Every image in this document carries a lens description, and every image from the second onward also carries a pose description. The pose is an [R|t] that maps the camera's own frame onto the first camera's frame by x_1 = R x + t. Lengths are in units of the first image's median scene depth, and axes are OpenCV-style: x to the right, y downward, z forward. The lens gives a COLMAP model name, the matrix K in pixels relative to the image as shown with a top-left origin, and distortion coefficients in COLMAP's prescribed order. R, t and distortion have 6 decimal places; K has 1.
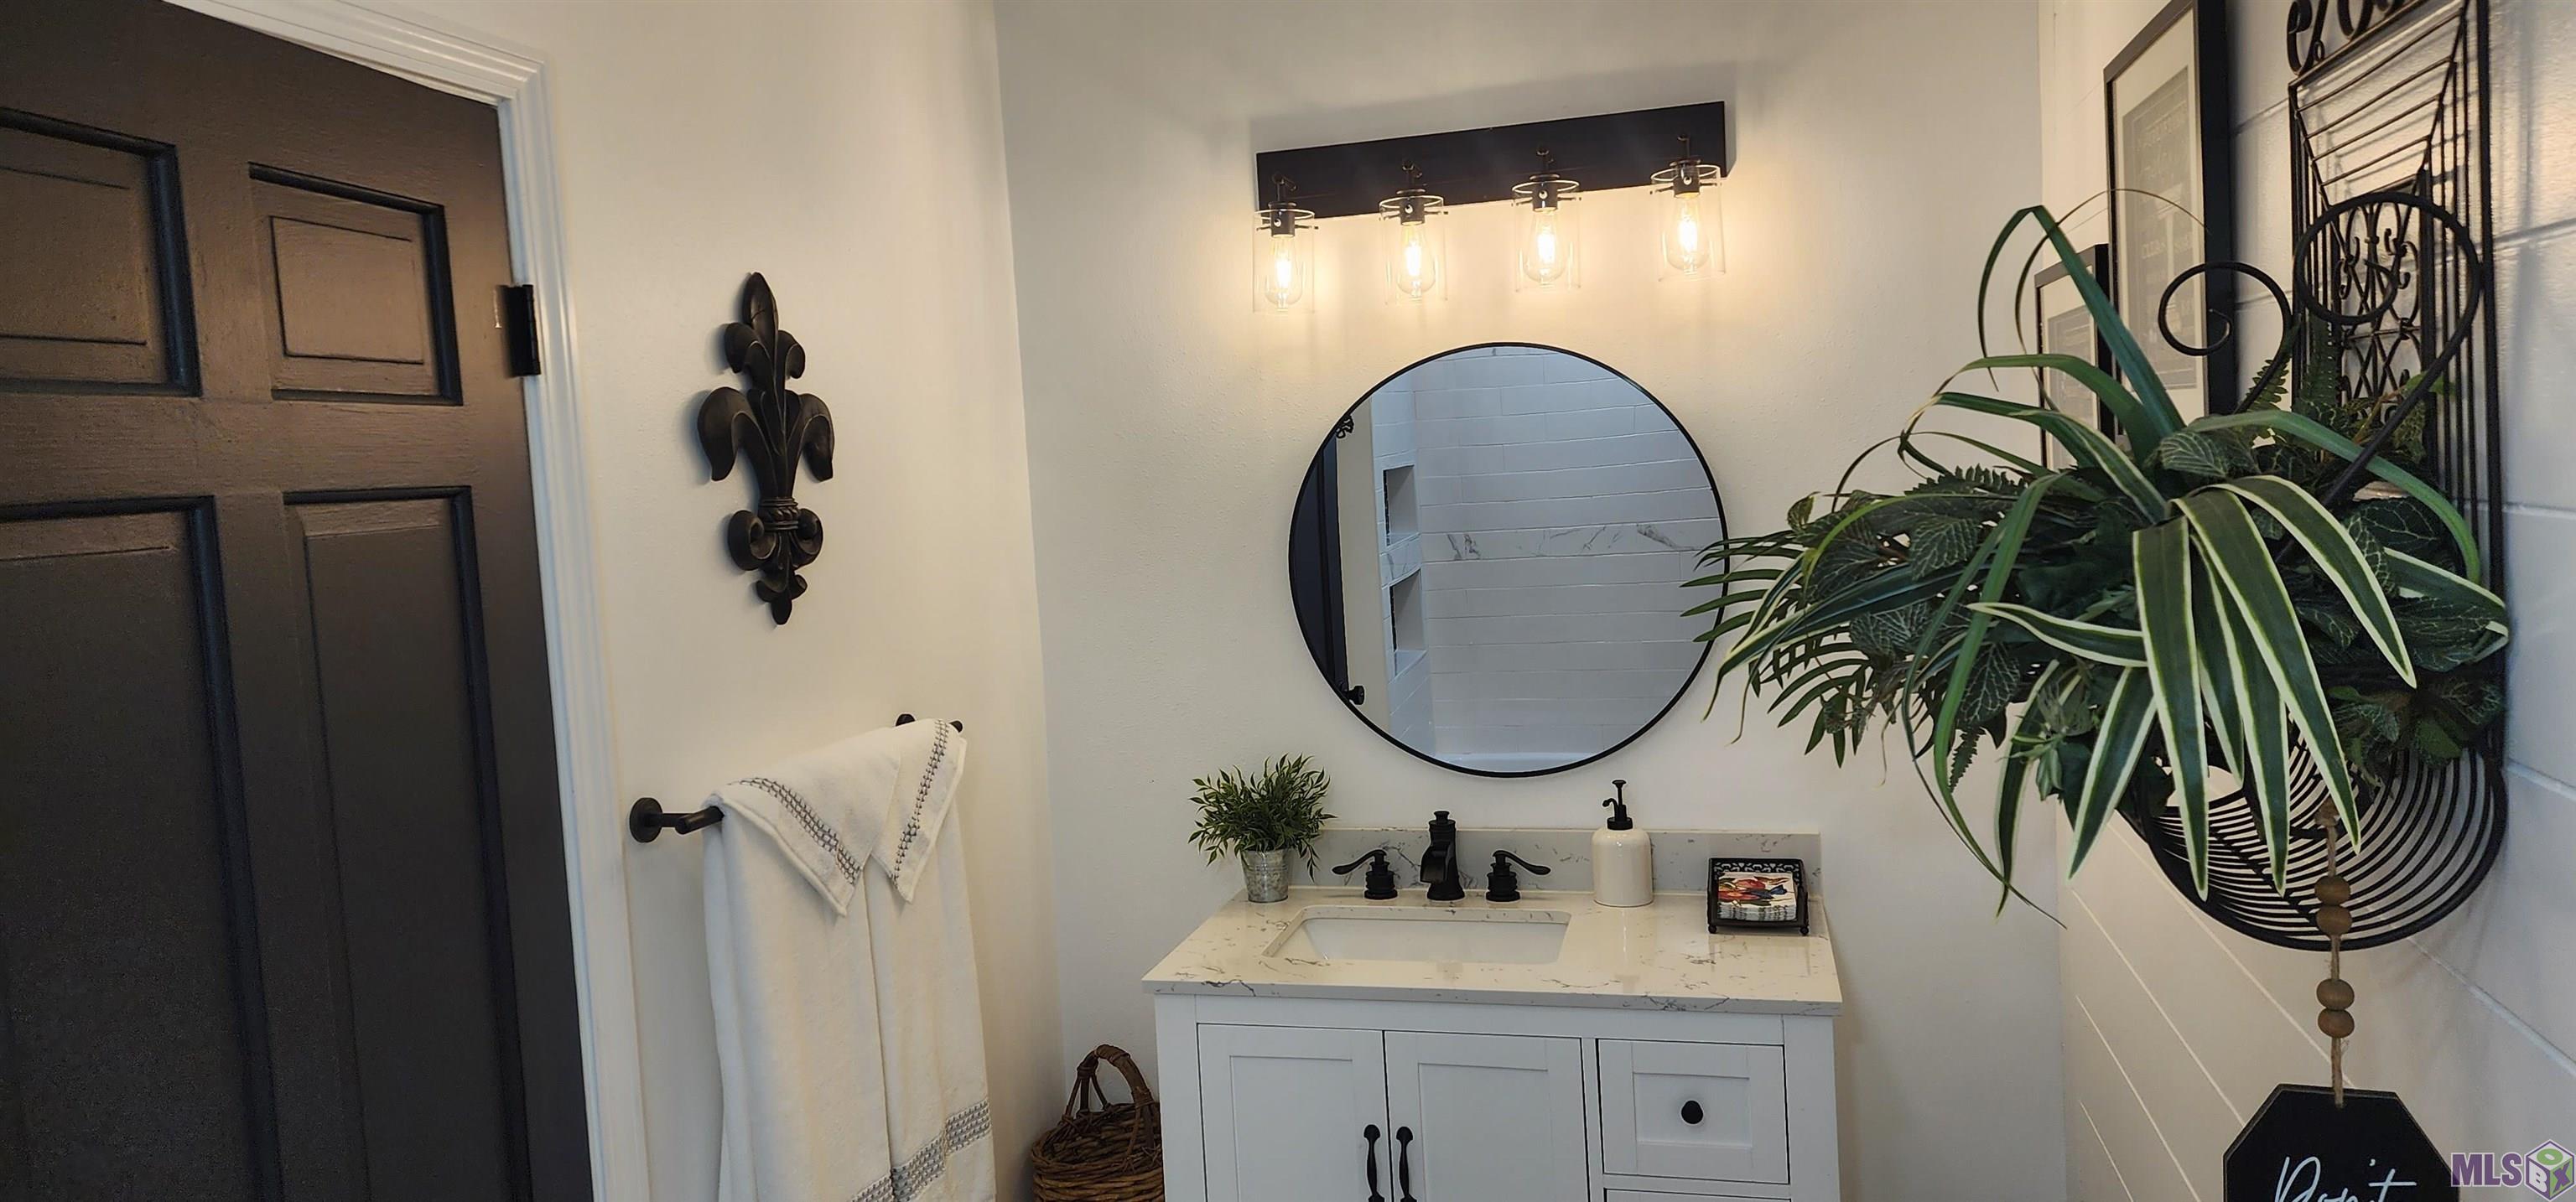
lens RADIAL K [[1727.8, 0, 1277.0], [0, 1727.8, 561.1], [0, 0, 1]] dist [0.090687, -0.076223]
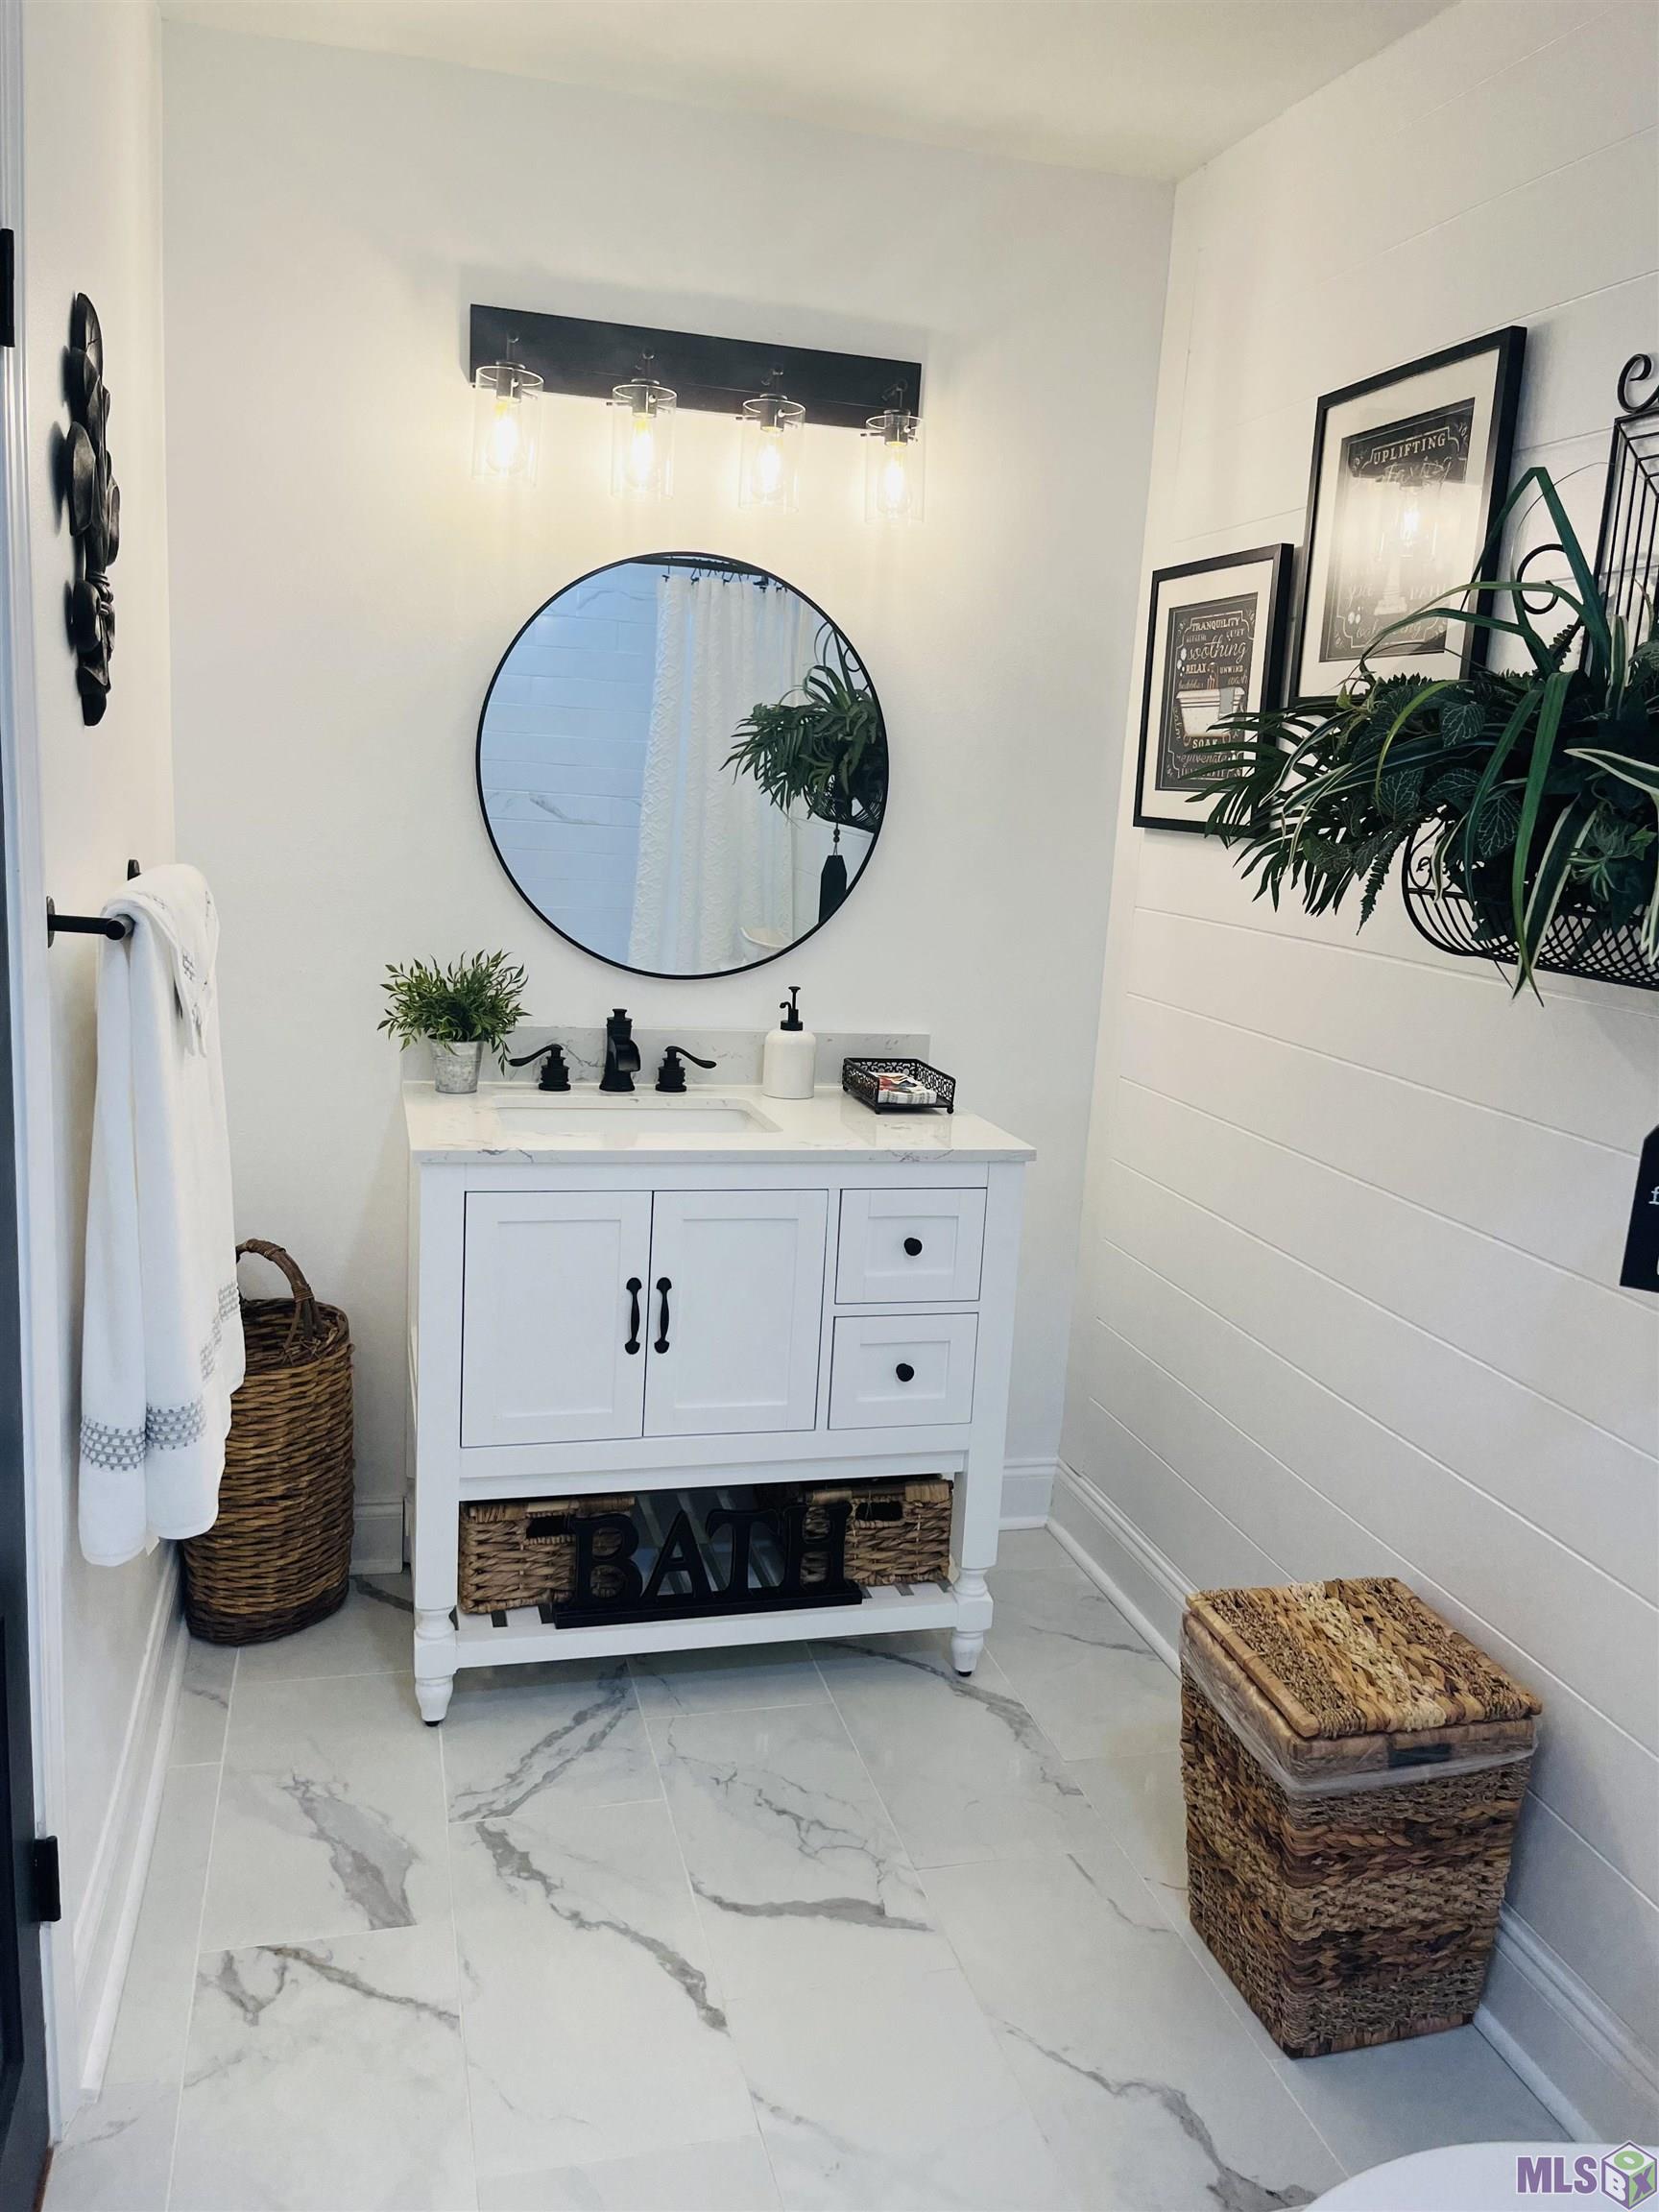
lens RADIAL K [[1676.2, 0, 841.3], [0, 1676.2, 1085.1], [0, 0, 1]] dist [0.065894, -0.088629]
pose [[0.861347, 0.012988, 0.507851, -0.305651], [-0.074760, 0.992030, 0.101427, 0.077960], [-0.502486, -0.125330, 0.855453, 0.059863]]
